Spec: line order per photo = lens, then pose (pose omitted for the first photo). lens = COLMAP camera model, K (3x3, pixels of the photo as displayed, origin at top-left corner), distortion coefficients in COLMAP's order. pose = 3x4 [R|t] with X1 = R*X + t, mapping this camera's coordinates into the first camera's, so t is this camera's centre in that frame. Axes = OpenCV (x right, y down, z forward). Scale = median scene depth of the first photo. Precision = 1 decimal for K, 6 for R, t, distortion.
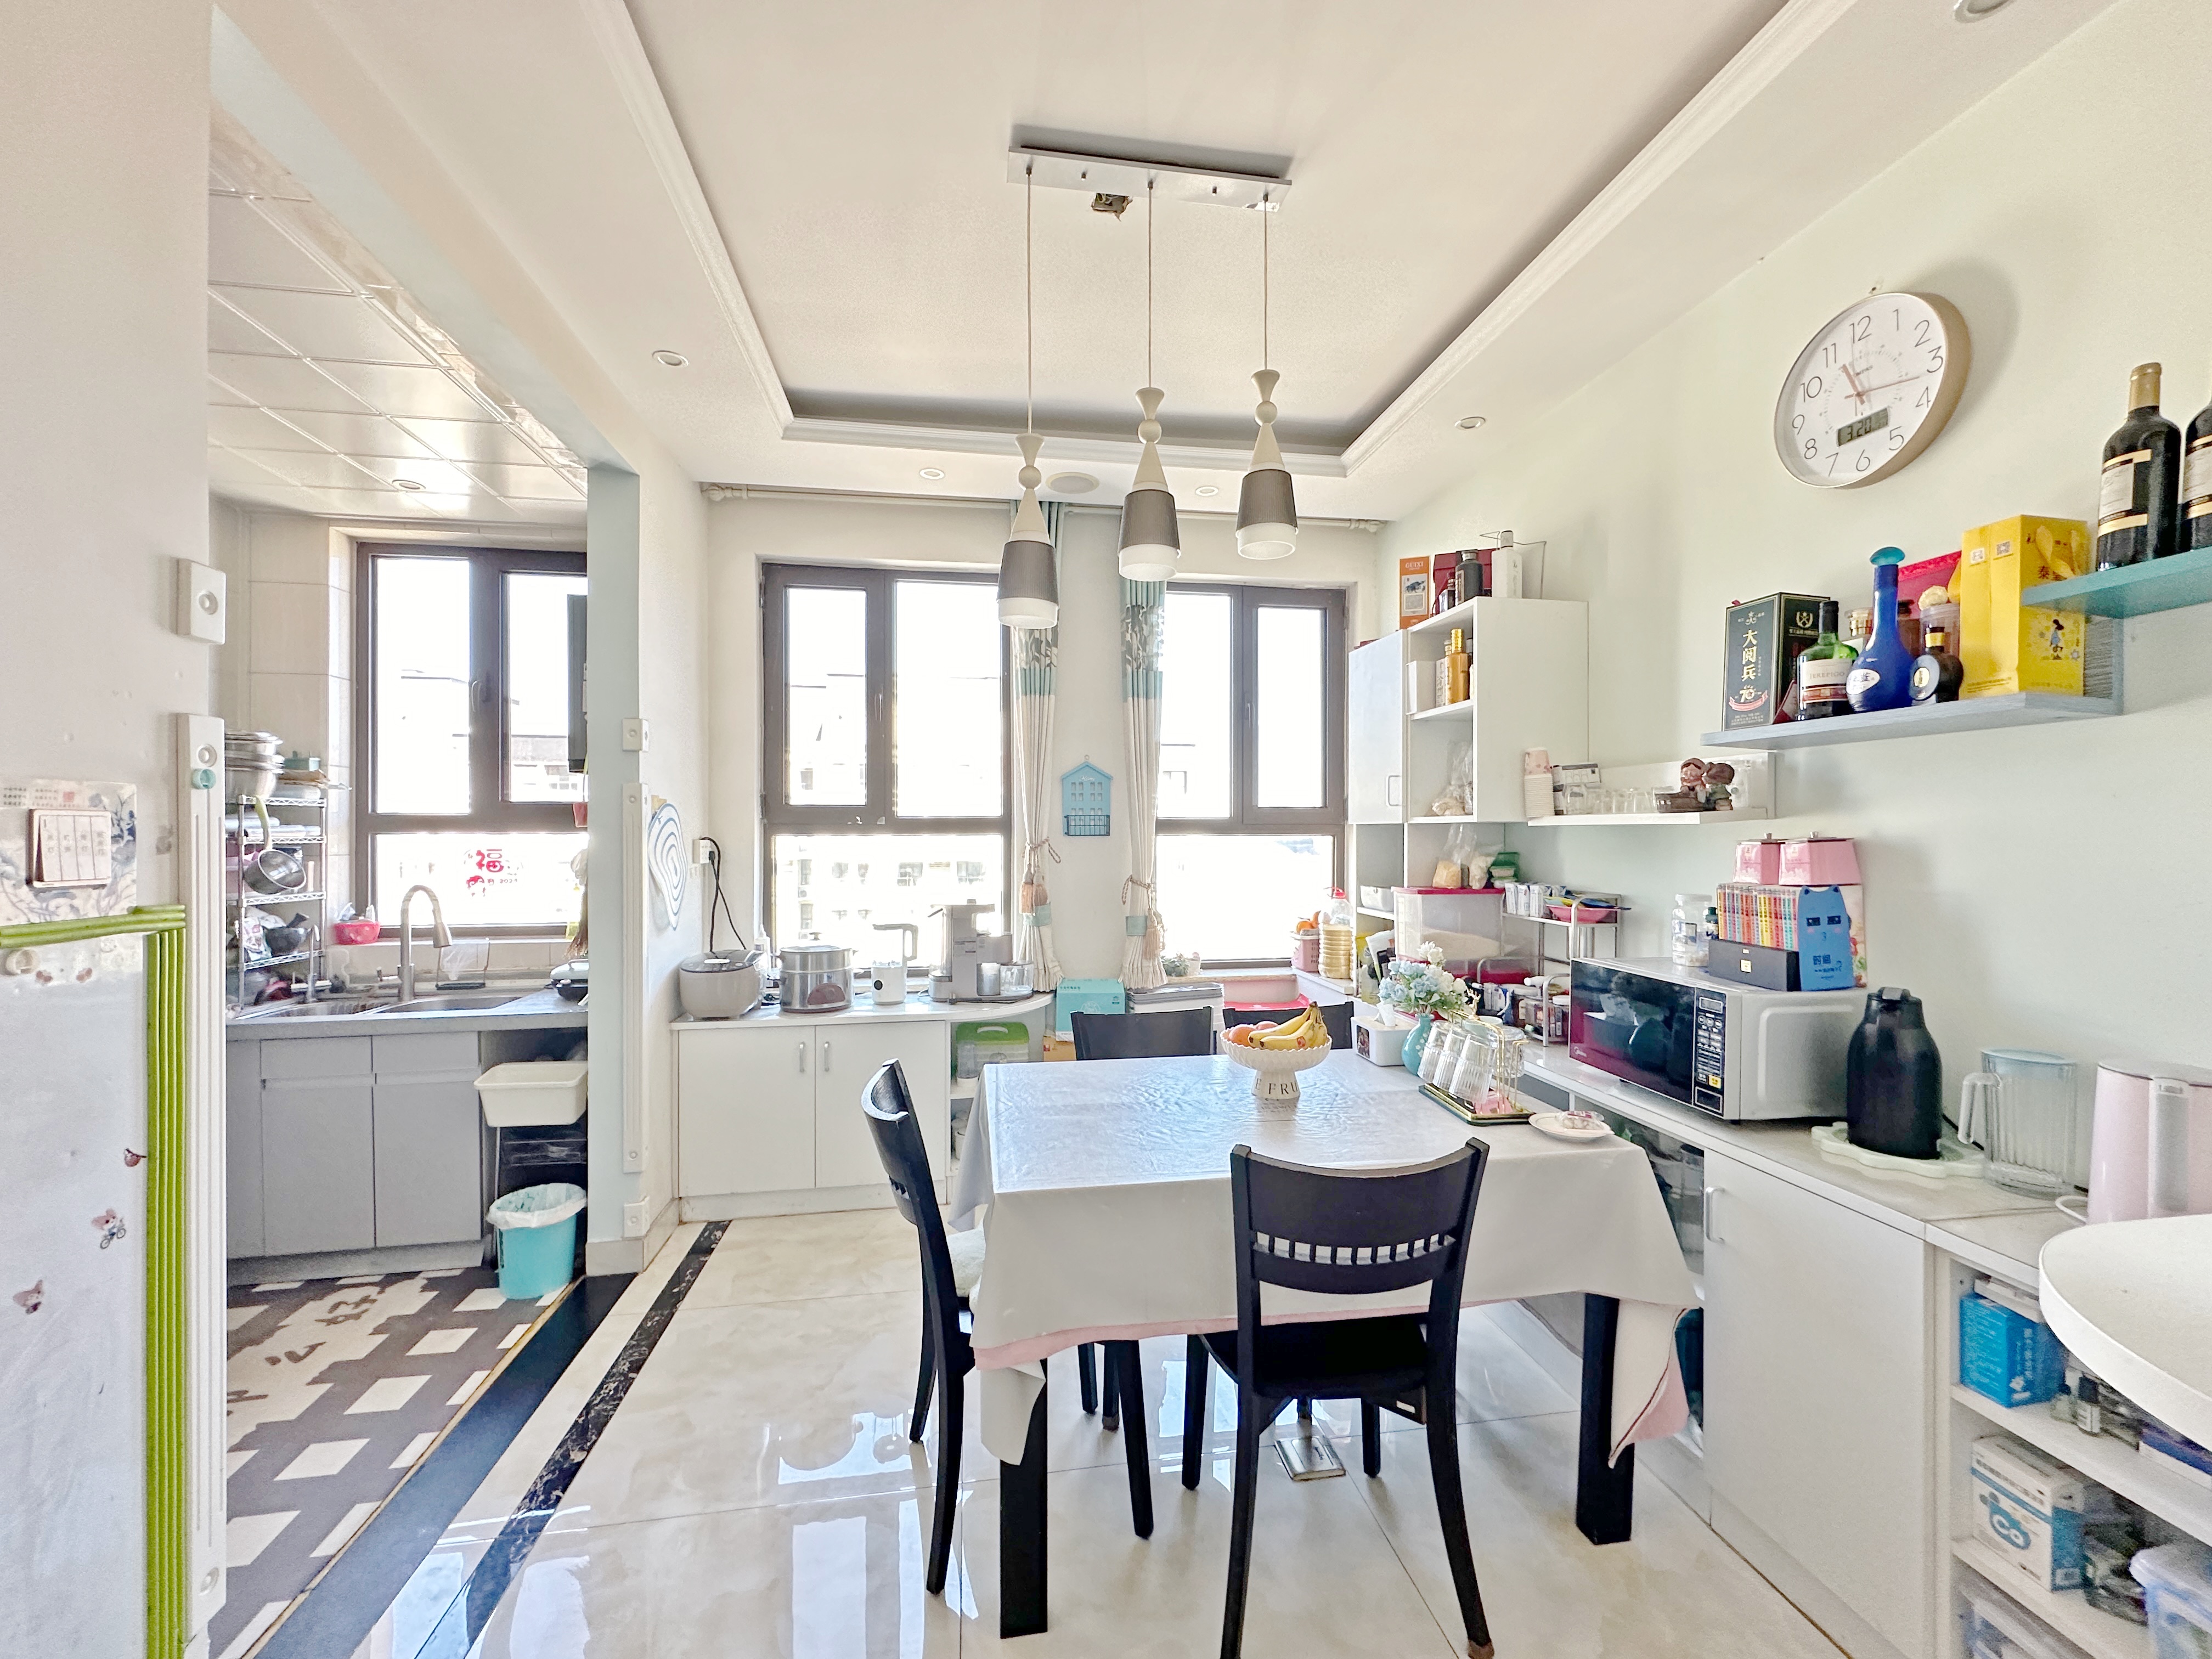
lens RADIAL K [[886.9, 0, 1106.4], [0, 886.9, 830.7], [0, 0, 1]] dist [0.001079, -0.000135]
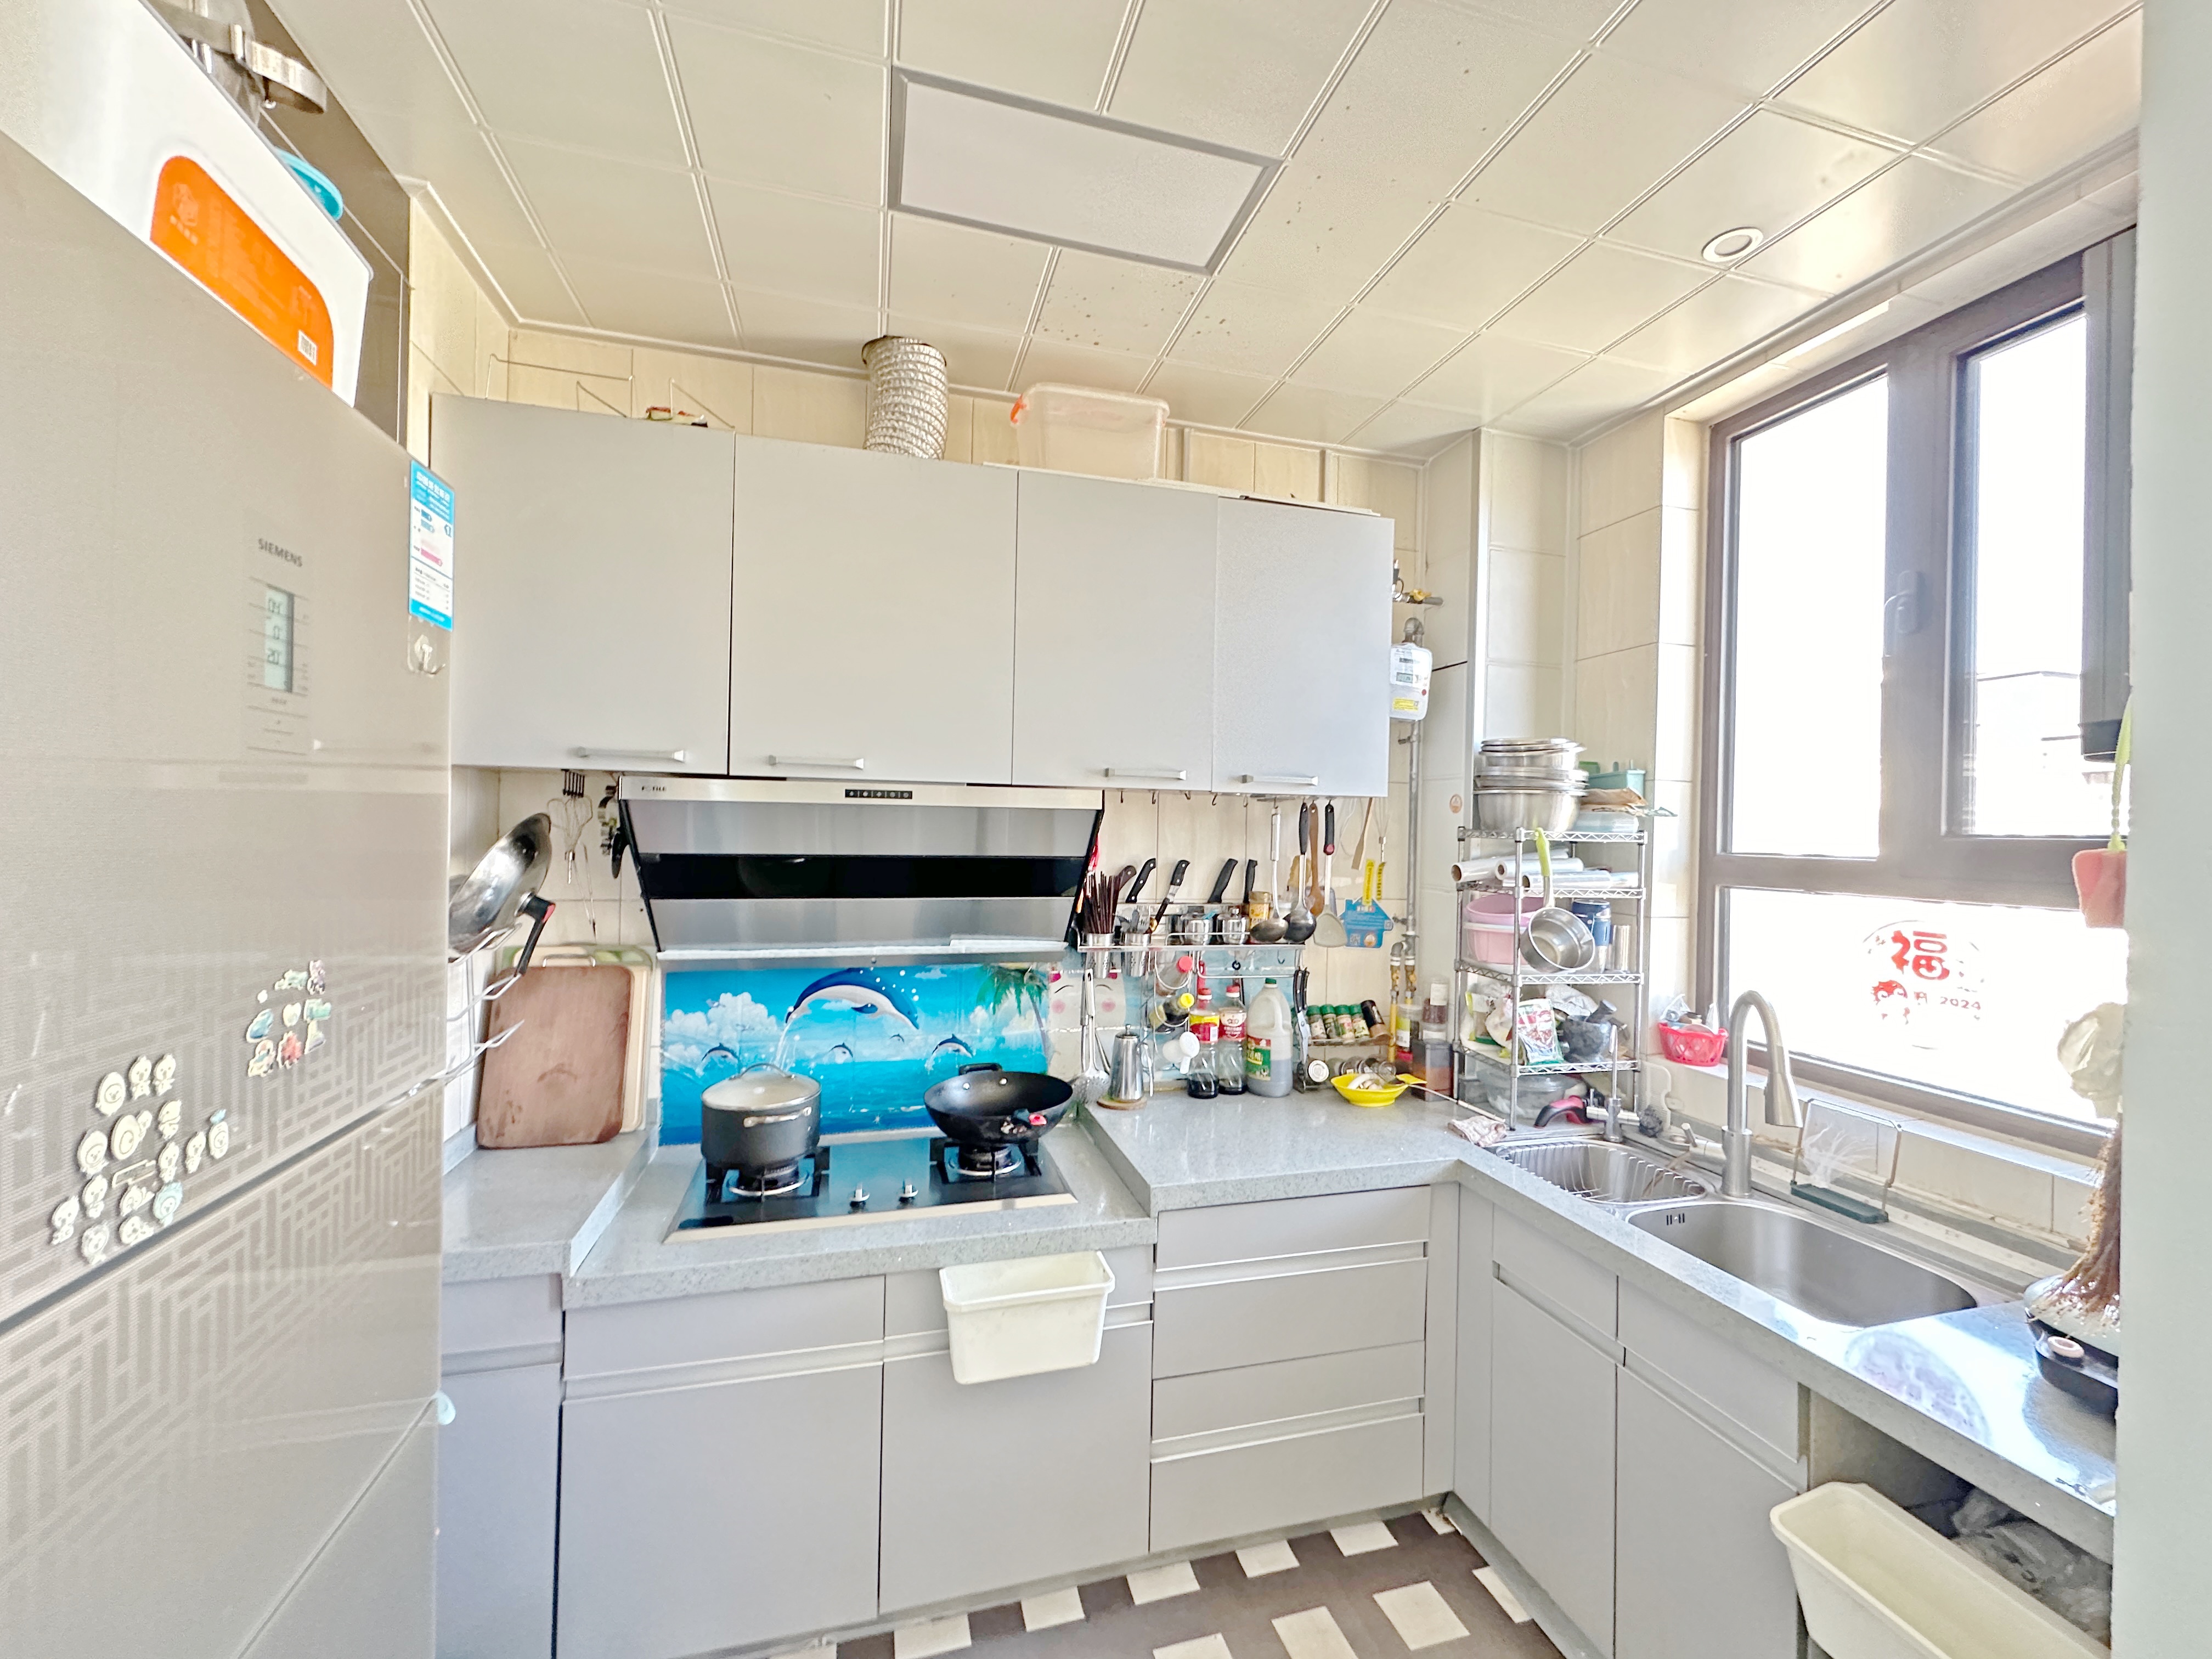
lens RADIAL K [[886.9, 0, 1109.5], [0, 886.9, 829.7], [0, 0, 1]] dist [0.001079, -0.000135]
pose [[0.116908, -0.002200, -0.993140, -0.278318], [-0.022089, 0.999744, -0.004815, -0.025519], [0.992897, 0.022501, 0.116829, 0.535107]]
